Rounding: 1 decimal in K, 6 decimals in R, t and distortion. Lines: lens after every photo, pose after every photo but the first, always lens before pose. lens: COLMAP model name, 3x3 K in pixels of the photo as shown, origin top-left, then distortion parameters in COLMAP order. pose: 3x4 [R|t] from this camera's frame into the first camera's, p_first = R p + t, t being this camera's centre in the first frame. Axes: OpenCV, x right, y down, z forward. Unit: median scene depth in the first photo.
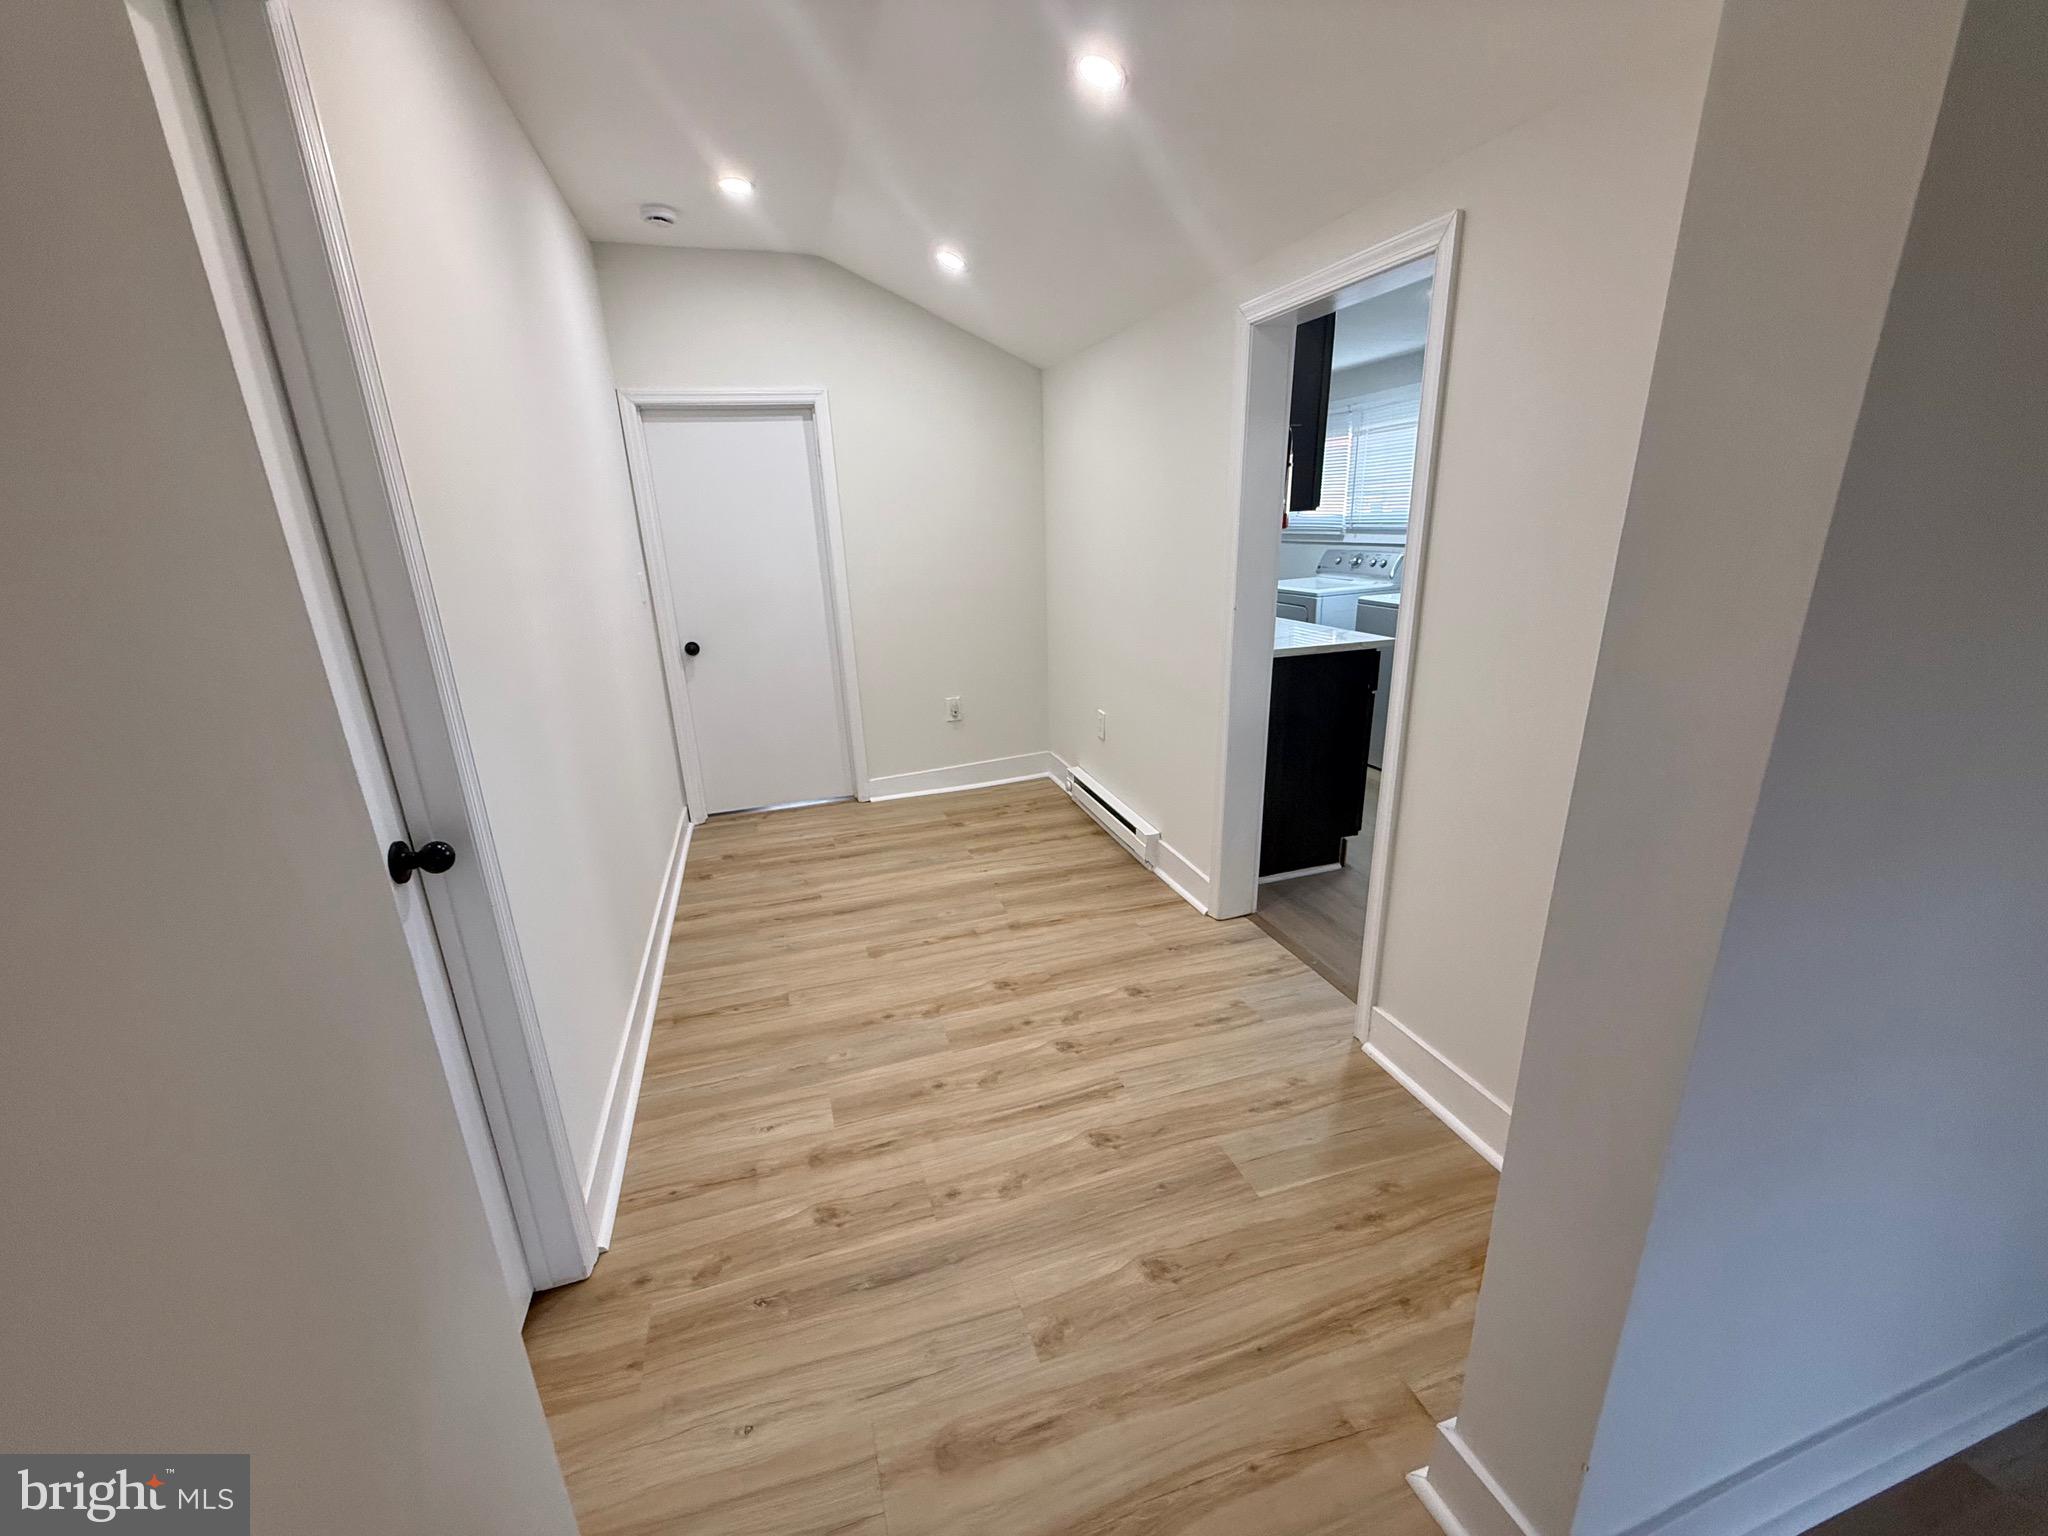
lens RADIAL K [[812.7, 0, 1018.2], [0, 812.7, 771.9], [0, 0, 1]] dist [-0.000286, 0.000243]
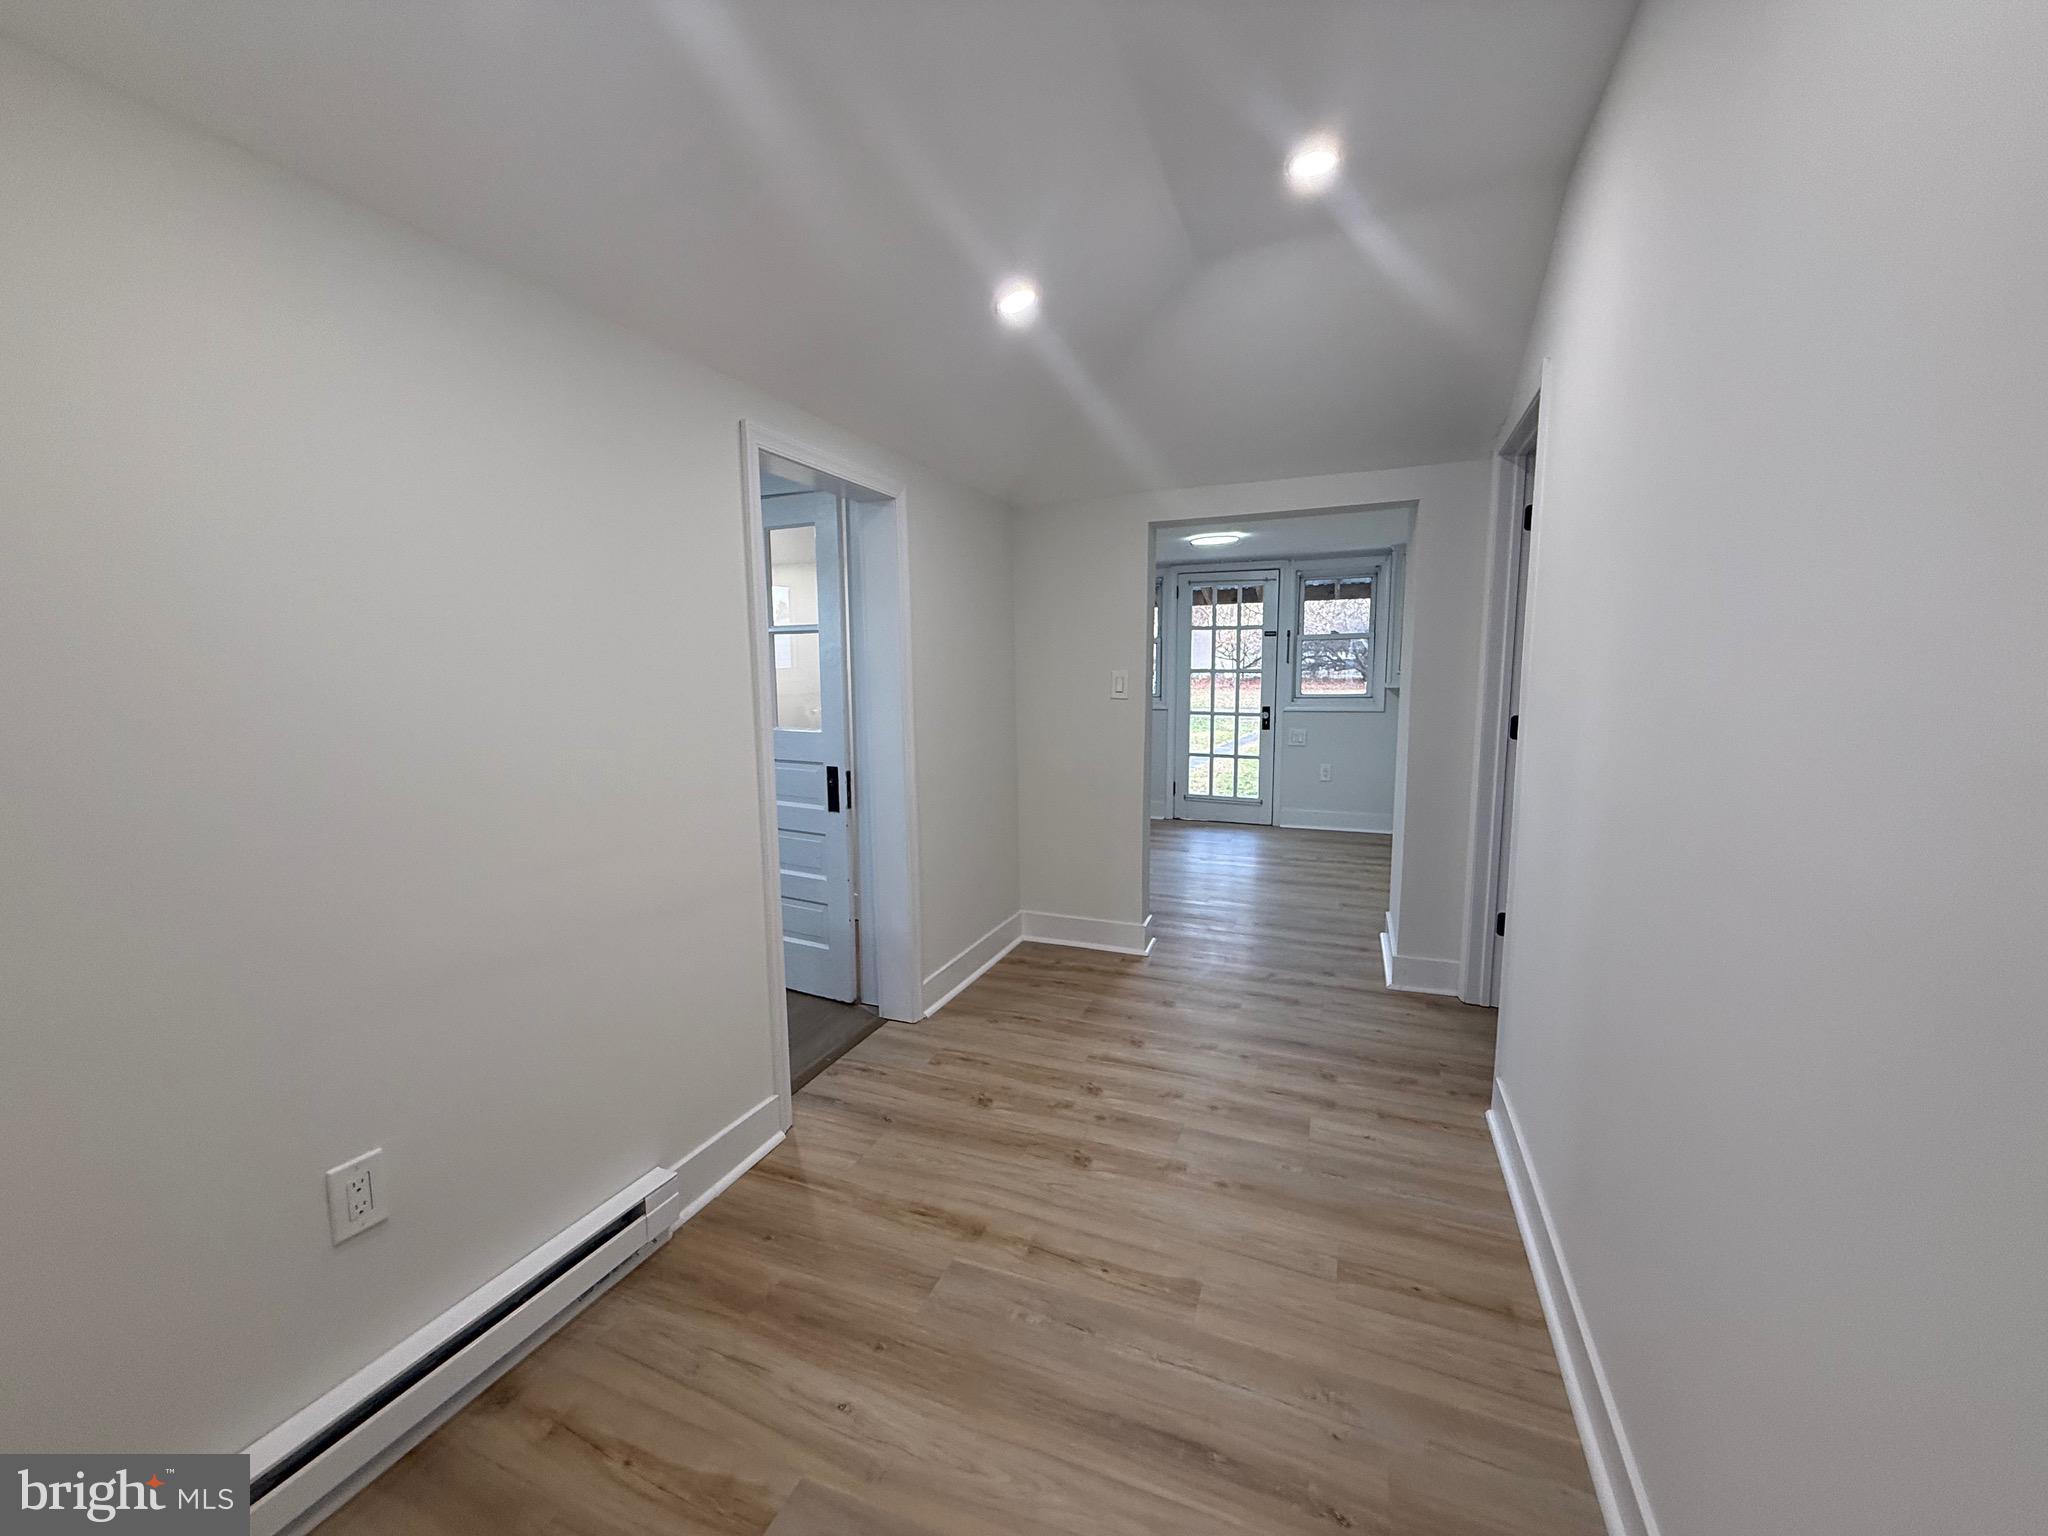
lens RADIAL K [[812.7, 0, 1018.2], [0, 812.7, 771.9], [0, 0, 1]] dist [-0.000286, 0.000243]
pose [[-0.768682, -0.035357, 0.638654, -0.548012], [0.230720, 0.915926, 0.328401, -0.448478], [-0.596571, 0.399786, -0.695898, 1.610190]]
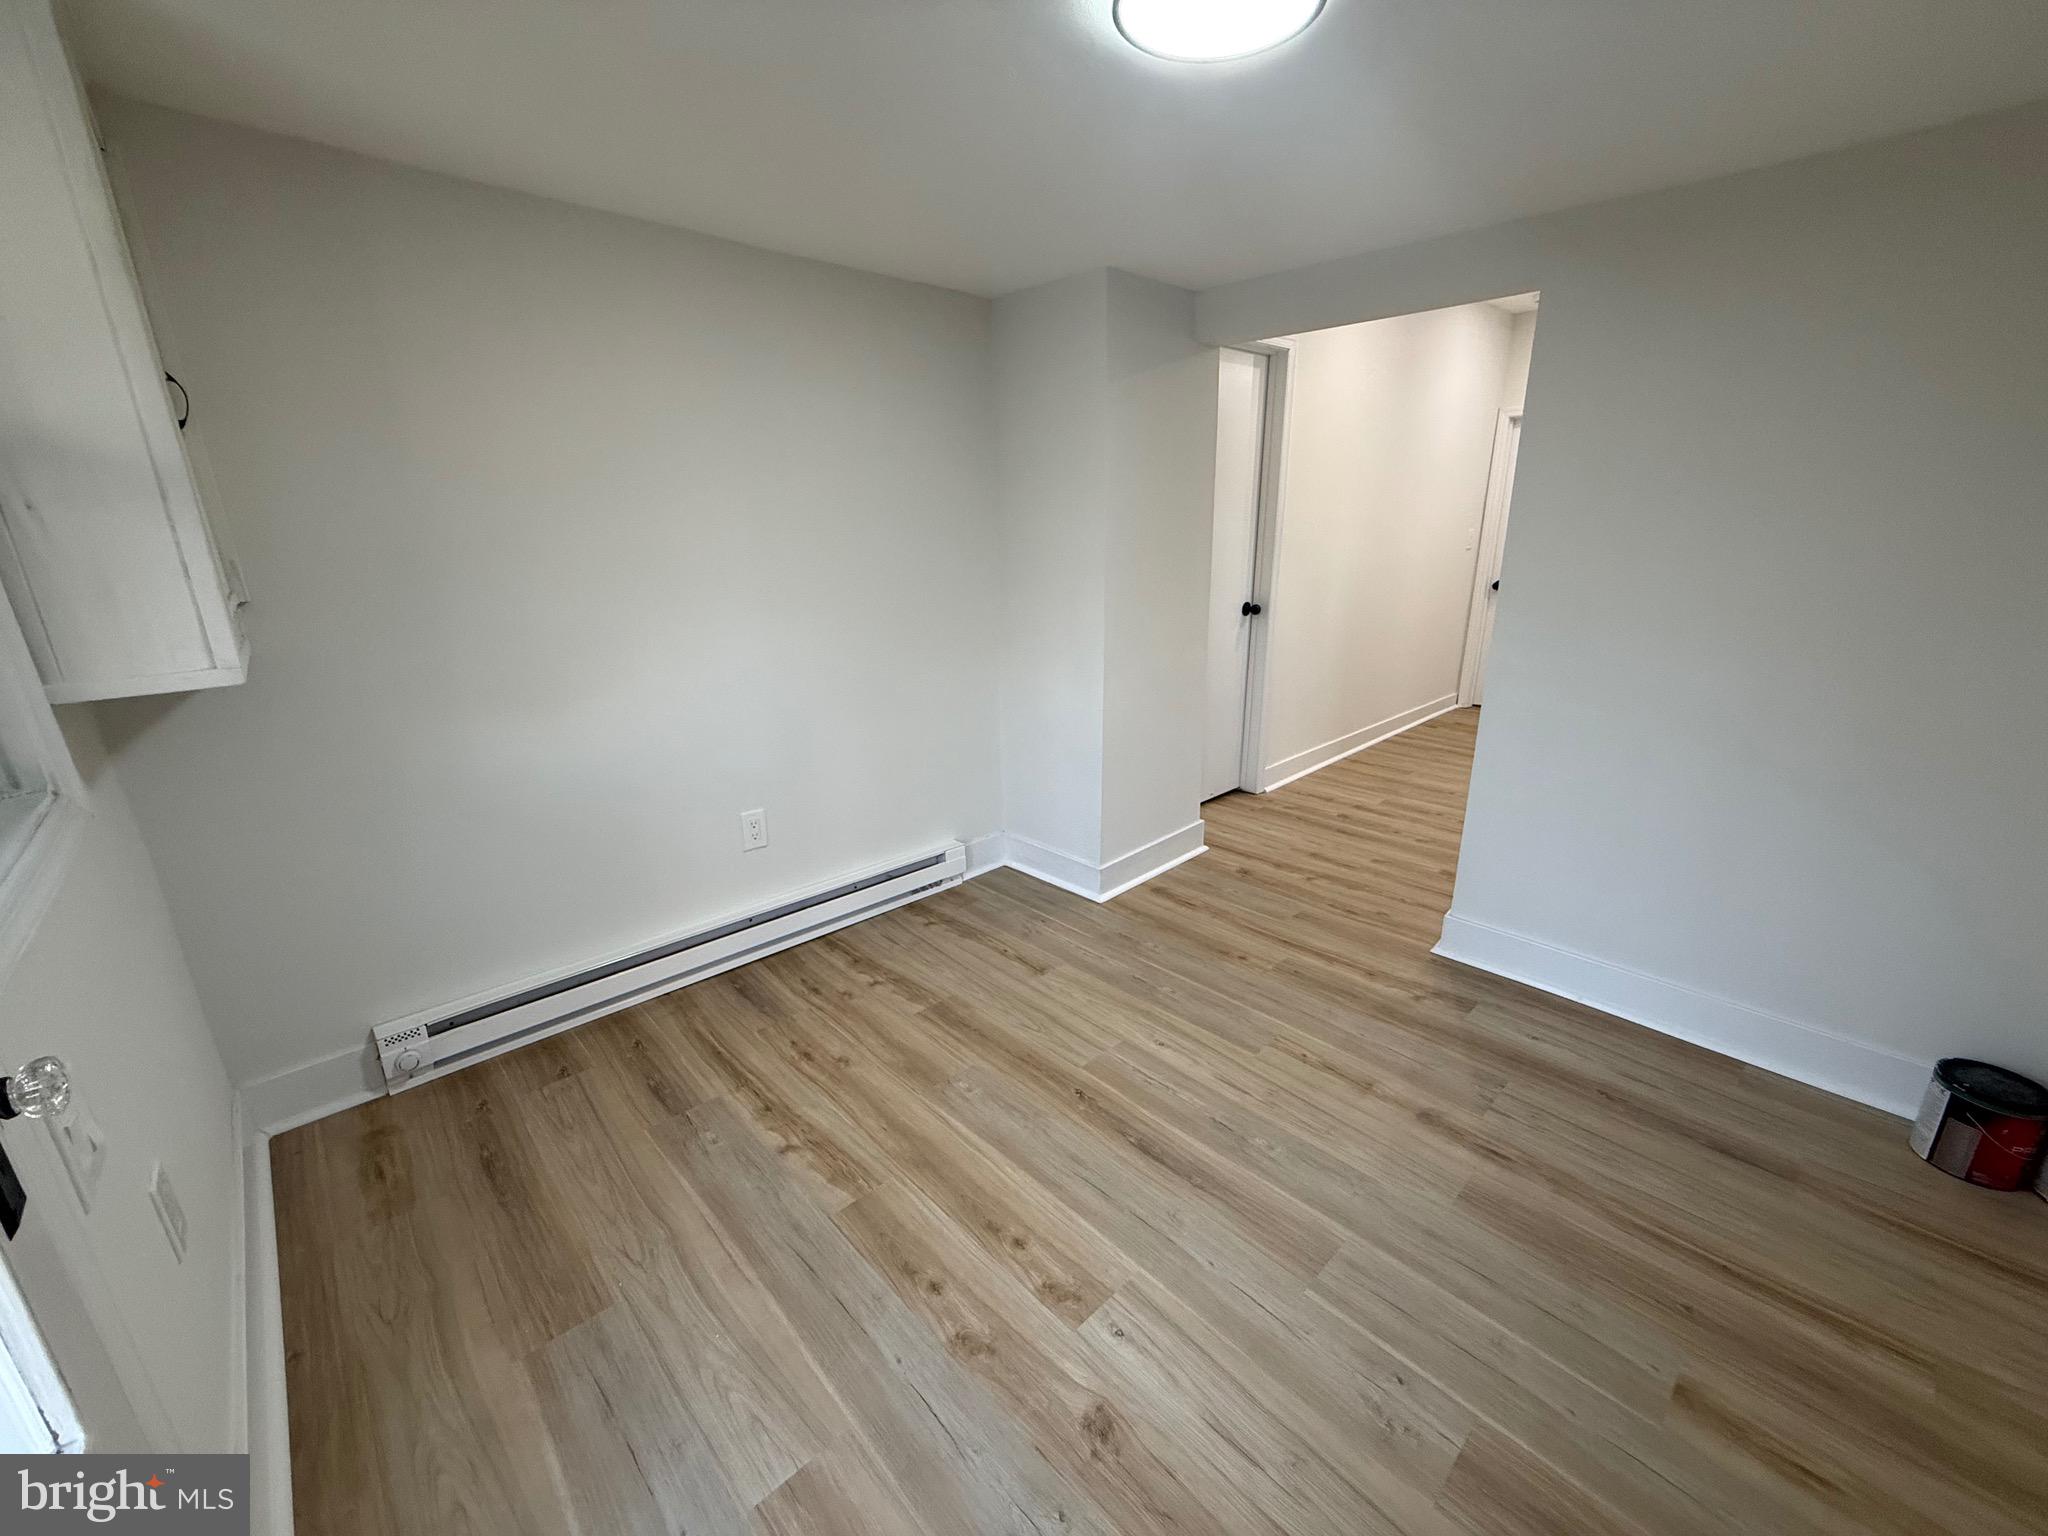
lens RADIAL K [[812.7, 0, 1018.2], [0, 812.7, 771.9], [0, 0, 1]] dist [-0.000286, 0.000243]
pose [[0.436756, 0.296840, -0.849194, 0.906361], [-0.265697, 0.944442, 0.193482, 0.177262], [0.859447, 0.141124, 0.491360, -0.641321]]
